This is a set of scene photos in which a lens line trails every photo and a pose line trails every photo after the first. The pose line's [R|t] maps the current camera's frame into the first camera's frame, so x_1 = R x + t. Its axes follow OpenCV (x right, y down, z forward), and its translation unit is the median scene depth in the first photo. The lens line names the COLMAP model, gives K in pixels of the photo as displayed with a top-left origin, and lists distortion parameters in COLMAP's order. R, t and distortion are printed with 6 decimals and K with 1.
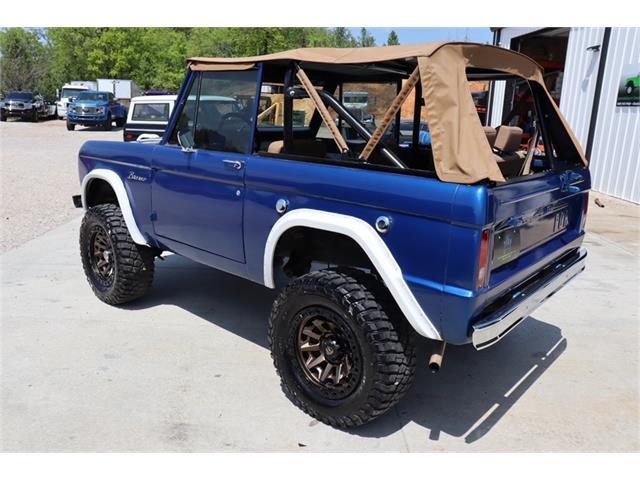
lens RADIAL K [[523.7, 0, 315.8], [0, 523.7, 236.4], [0, 0, 1]] dist [-0.172891, 0.160431]
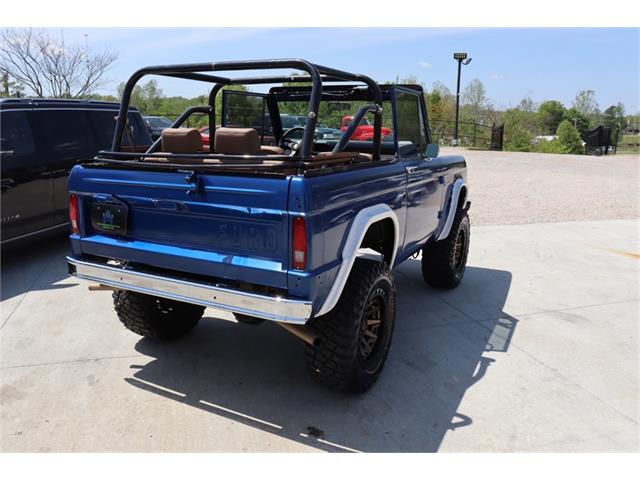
lens RADIAL K [[523.7, 0, 315.8], [0, 523.7, 236.4], [0, 0, 1]] dist [-0.172891, 0.160431]
pose [[0.255292, 0.174159, -0.951049, 1.028467], [-0.237775, 0.964744, 0.112841, -0.123319], [0.937171, 0.197328, 0.287702, 0.668835]]
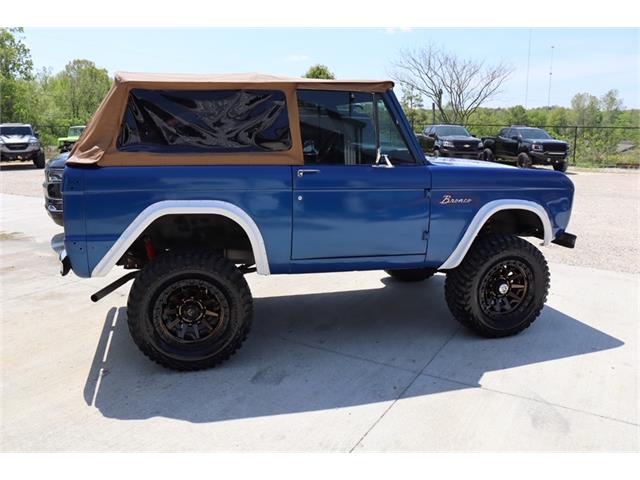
lens RADIAL K [[524.4, 0, 314.1], [0, 524.4, 235.2], [0, 0, 1]] dist [-0.174441, 0.165040]
pose [[-0.541682, 0.126068, -0.831076, 0.893124], [-0.233197, 0.927344, 0.292665, -0.335221], [0.807589, 0.352336, -0.472926, 1.529514]]
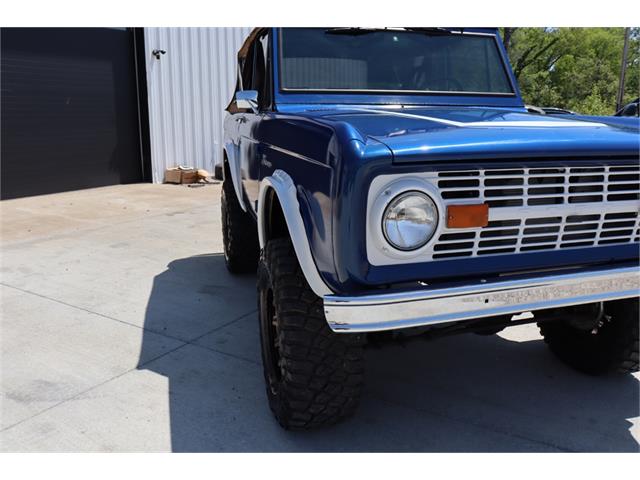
lens RADIAL K [[524.4, 0, 314.1], [0, 524.4, 235.2], [0, 0, 1]] dist [-0.174441, 0.165040]
pose [[-0.833848, -0.151406, 0.530823, -0.449841], [0.113021, 0.894444, 0.432661, -0.368602], [-0.540299, 0.420768, -0.728719, 1.744116]]
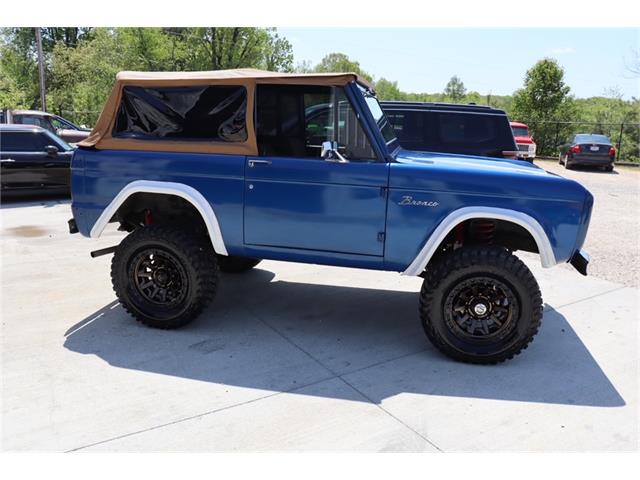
lens RADIAL K [[524.4, 0, 314.1], [0, 524.4, 235.2], [0, 0, 1]] dist [-0.174441, 0.165040]
pose [[-0.858173, 0.052708, -0.510647, 0.554053], [-0.181903, 0.898955, 0.398487, -0.443083], [0.480052, 0.434859, -0.761871, 1.870728]]
